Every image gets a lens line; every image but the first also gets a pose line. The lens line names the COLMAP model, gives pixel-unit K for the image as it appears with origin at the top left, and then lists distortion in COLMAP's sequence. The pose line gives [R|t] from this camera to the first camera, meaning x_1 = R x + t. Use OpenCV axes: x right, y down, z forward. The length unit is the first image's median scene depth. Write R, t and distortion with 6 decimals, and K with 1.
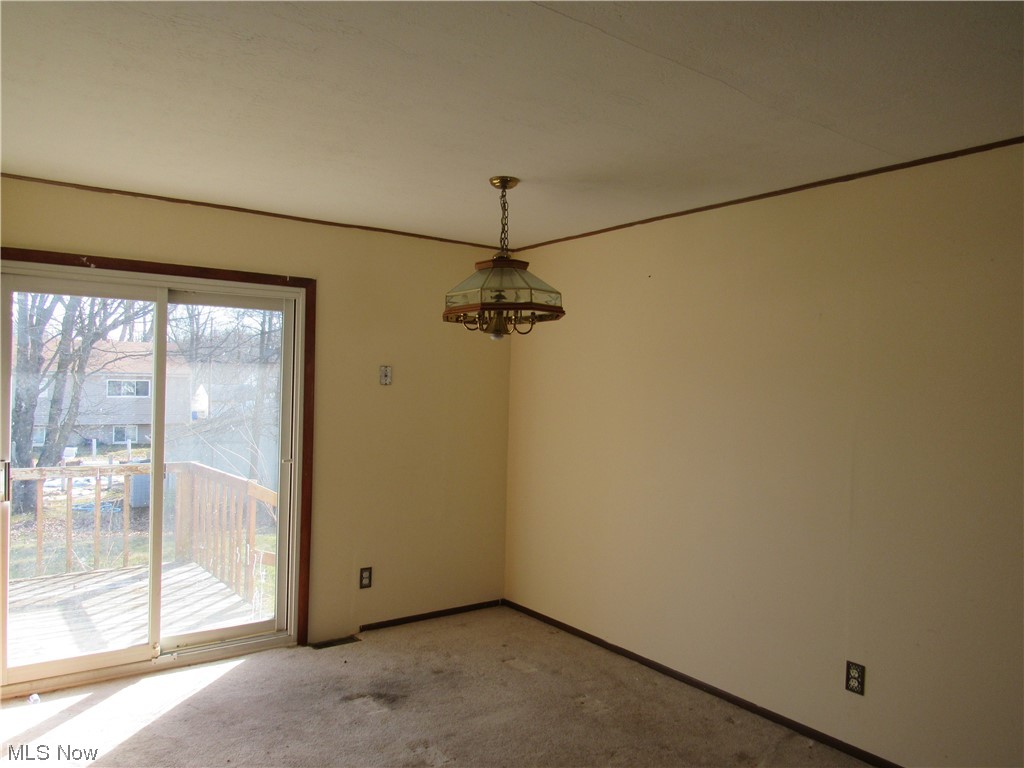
lens RADIAL K [[731.0, 0, 509.8], [0, 731.0, 381.8], [0, 0, 1]] dist [-0.006702, -0.014845]
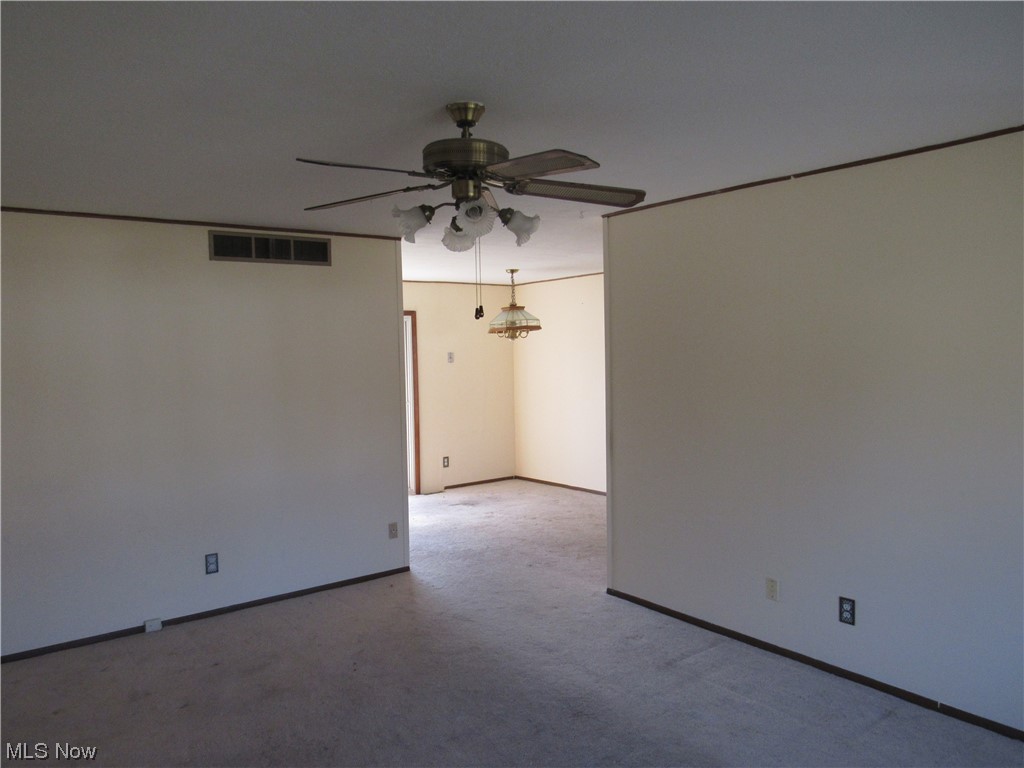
lens RADIAL K [[731.0, 0, 510.1], [0, 731.0, 386.2], [0, 0, 1]] dist [-0.006702, -0.014845]
pose [[0.998590, -0.051395, 0.013322, -0.058222], [0.050460, 0.996742, 0.062927, -0.056042], [-0.016513, -0.062166, 0.997929, -1.204700]]
